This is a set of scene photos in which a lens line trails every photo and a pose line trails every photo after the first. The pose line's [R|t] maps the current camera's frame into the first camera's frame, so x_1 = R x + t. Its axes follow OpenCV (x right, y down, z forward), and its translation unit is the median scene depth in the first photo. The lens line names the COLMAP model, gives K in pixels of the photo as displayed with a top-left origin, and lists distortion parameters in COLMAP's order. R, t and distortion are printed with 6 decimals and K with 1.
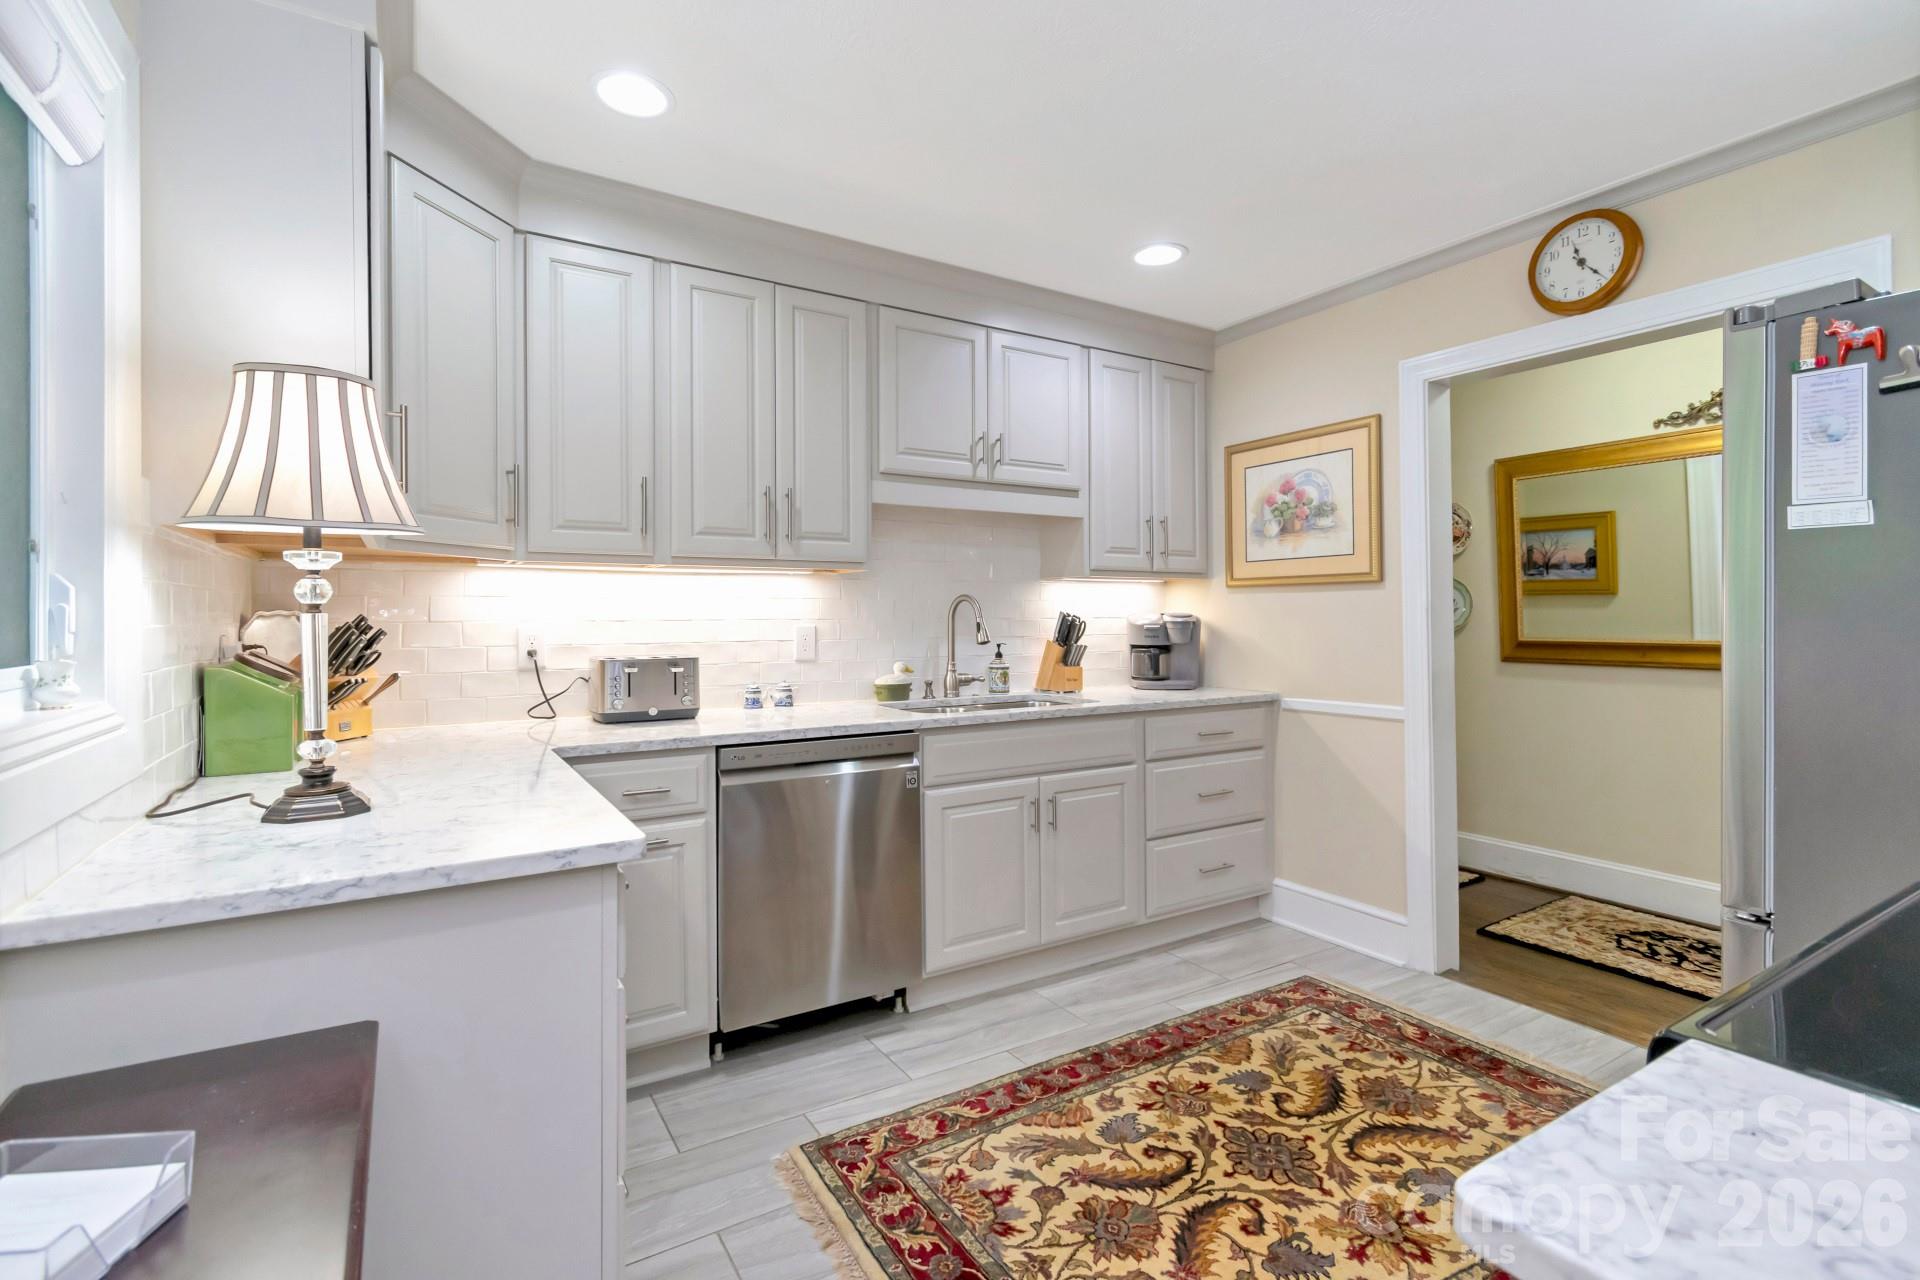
lens RADIAL K [[865.6, 0, 964.7], [0, 865.6, 612.0], [0, 0, 1]] dist [0.000975, -0.000253]
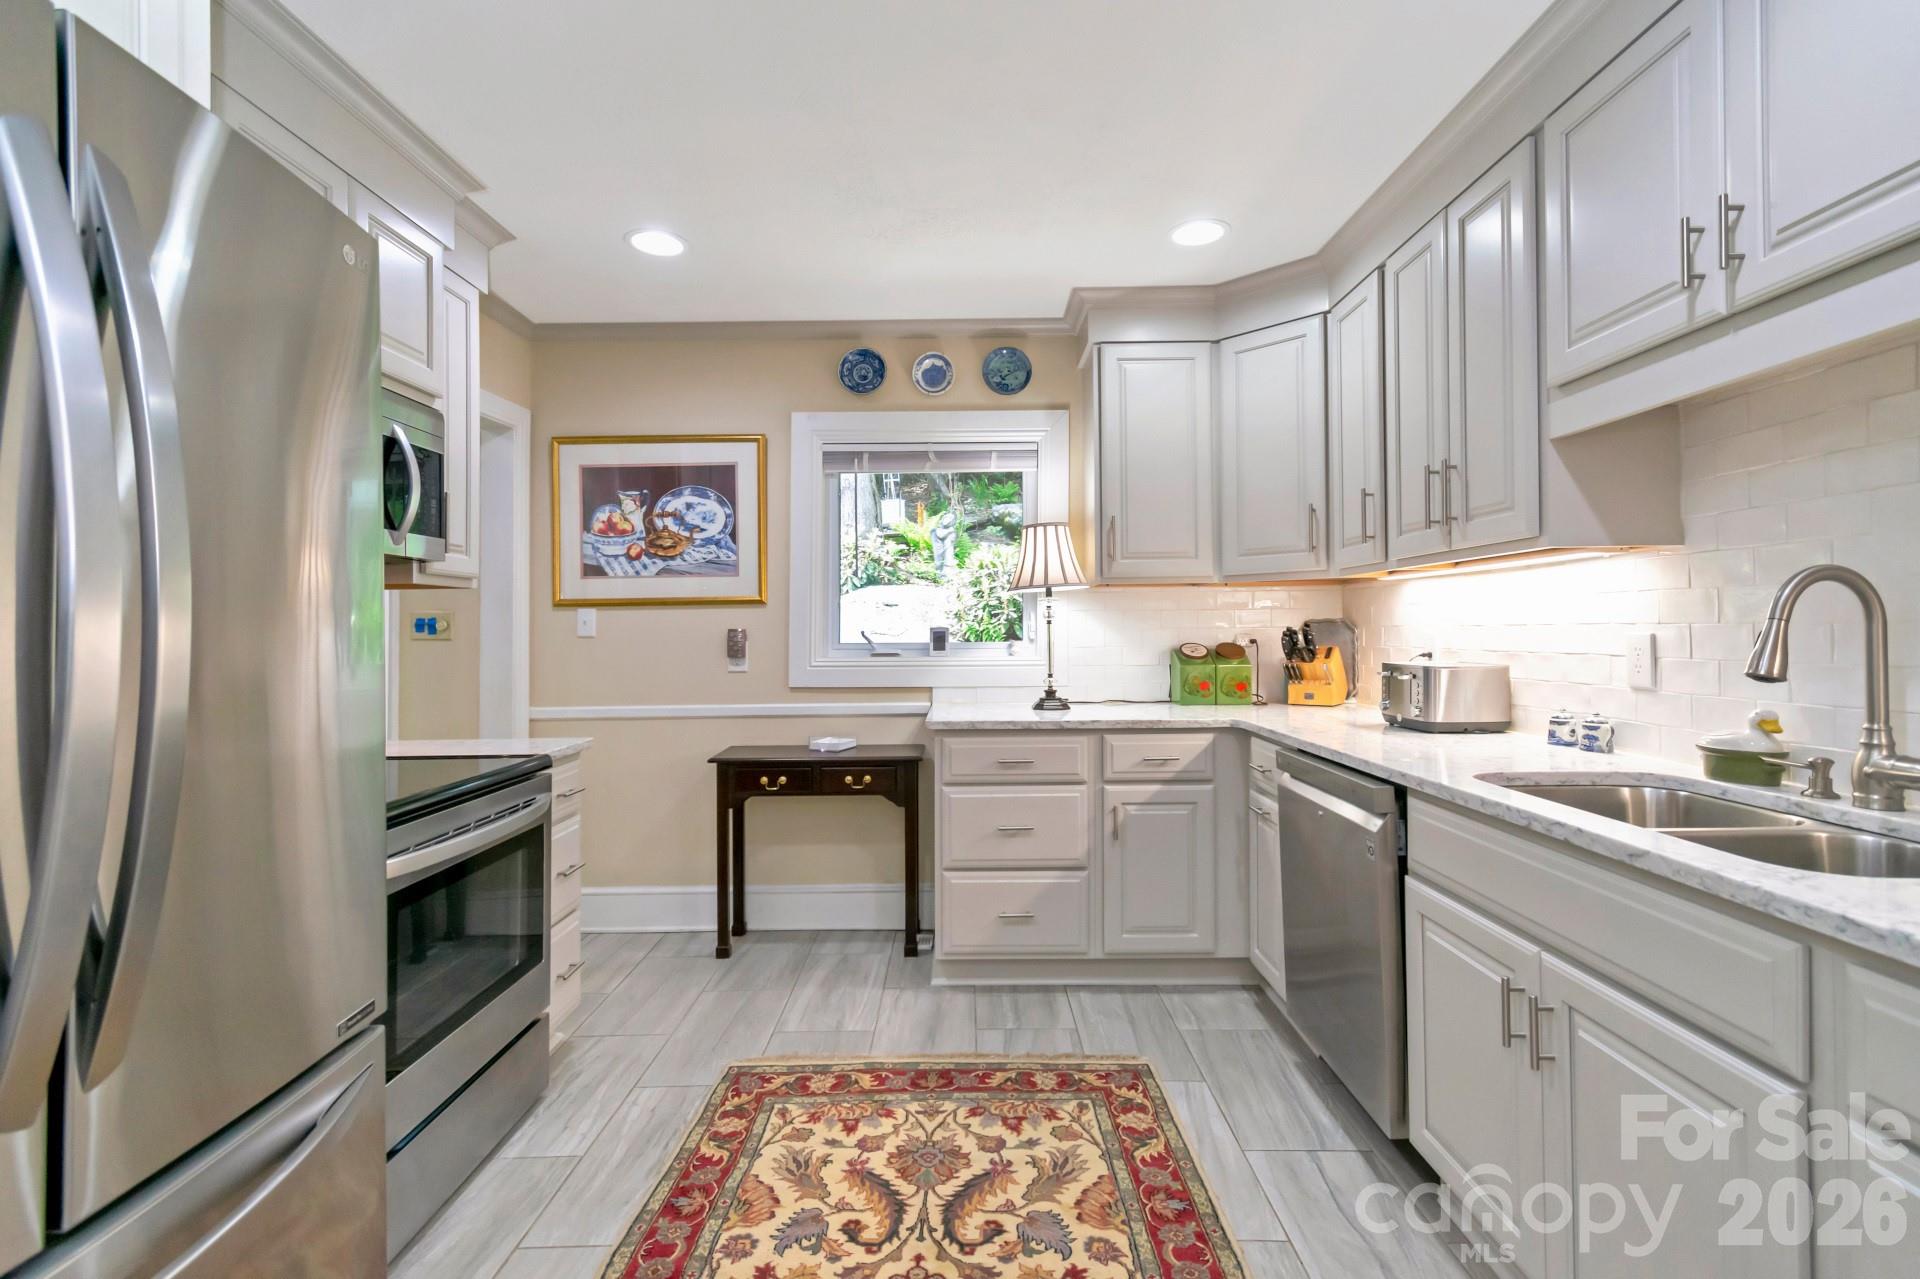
lens RADIAL K [[863.1, 0, 956.1], [0, 863.1, 626.7], [0, 0, 1]] dist [0.000463, 0.000320]
pose [[-0.522638, 0.005944, -0.852534, 1.023058], [0.015055, 0.999884, -0.002258, 0.007833], [0.852422, -0.014015, -0.522667, 1.489592]]
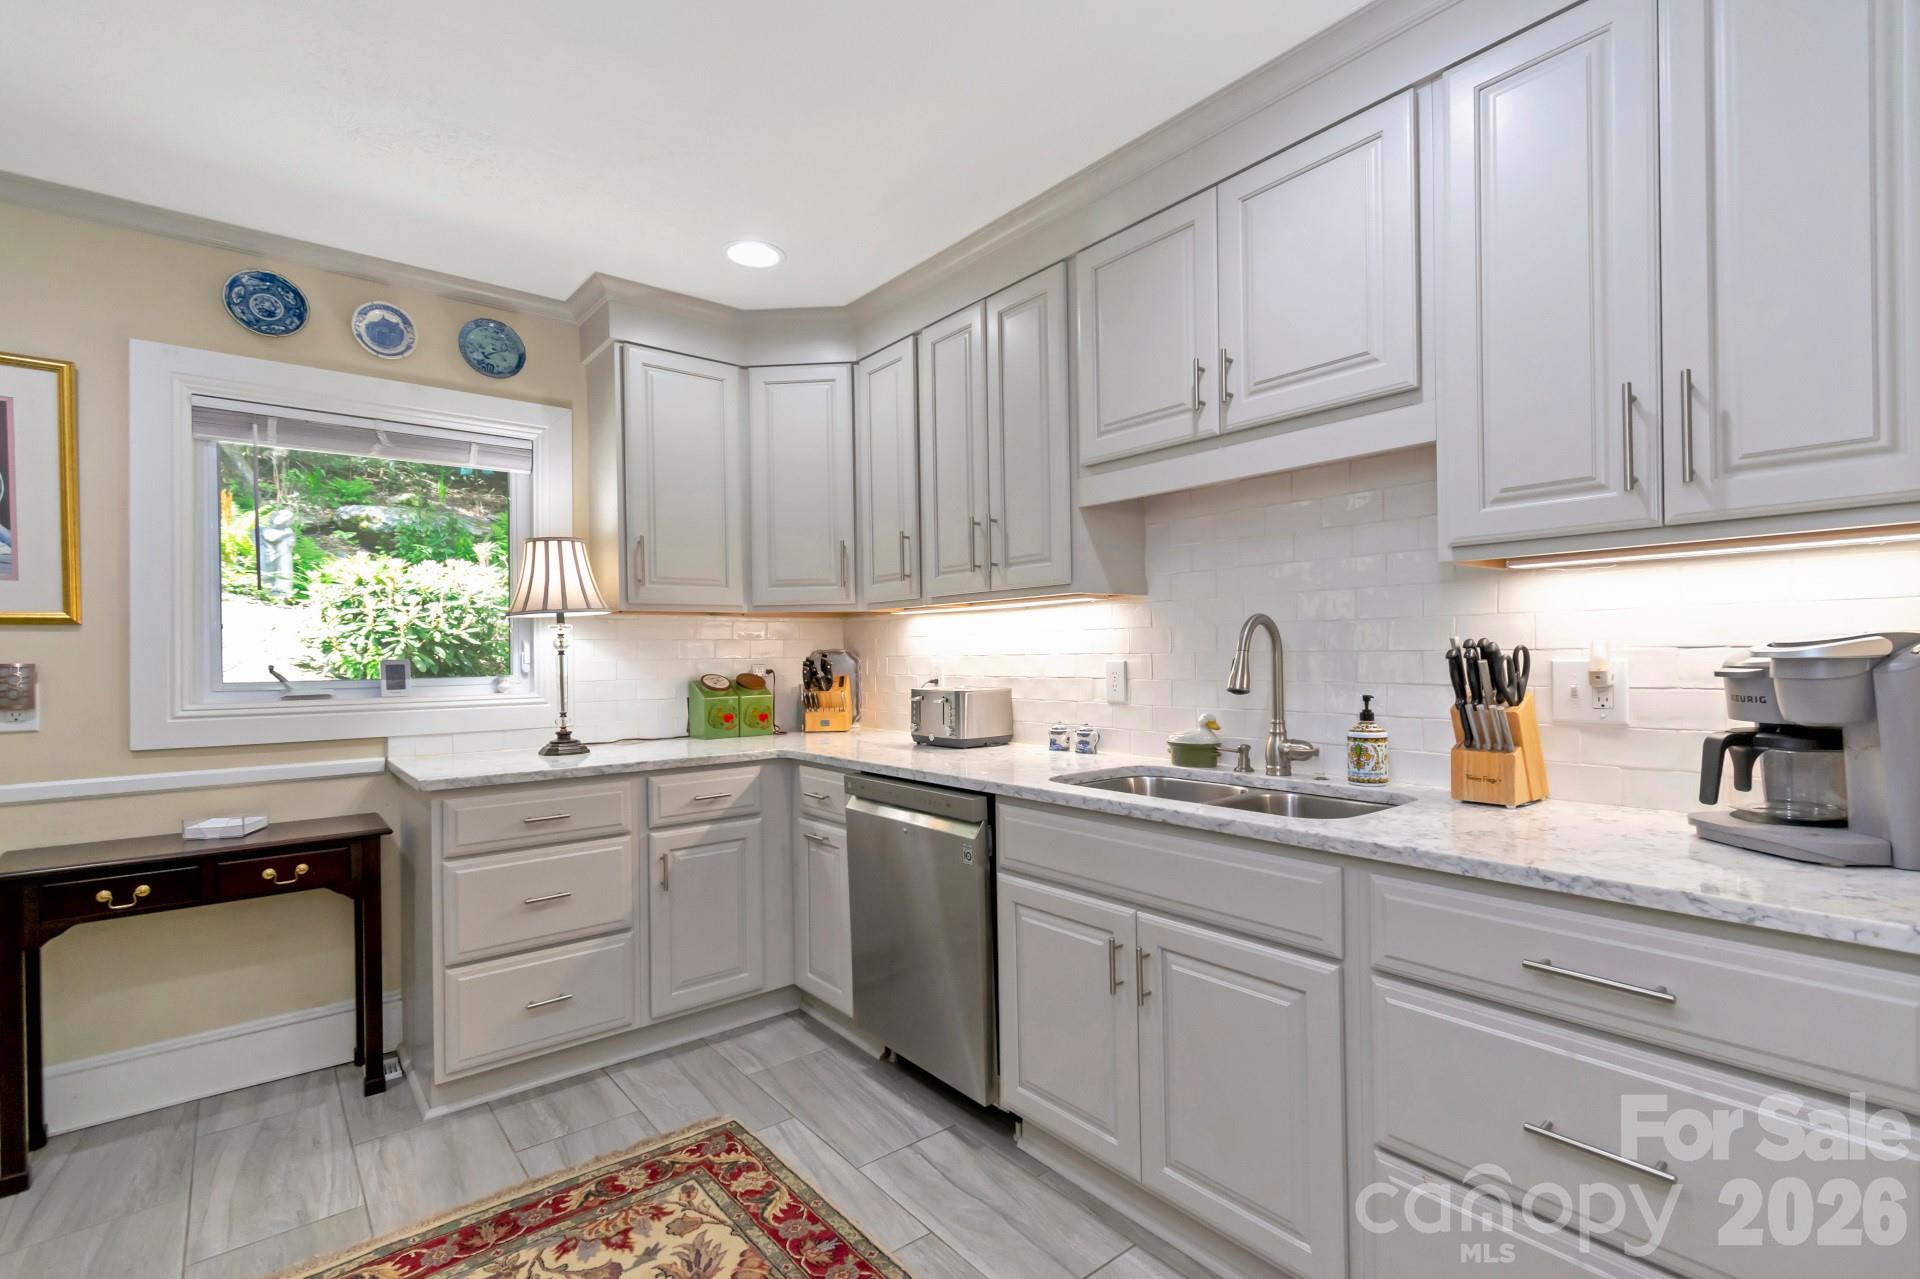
lens RADIAL K [[876.2, 0, 963.0], [0, 876.2, 652.5], [0, 0, 1]] dist [0.000398, -0.000218]
pose [[0.145925, 0.002168, -0.989293, 1.047299], [0.017407, 0.999837, 0.004758, 0.001743], [0.989143, -0.017915, 0.145863, 1.206587]]
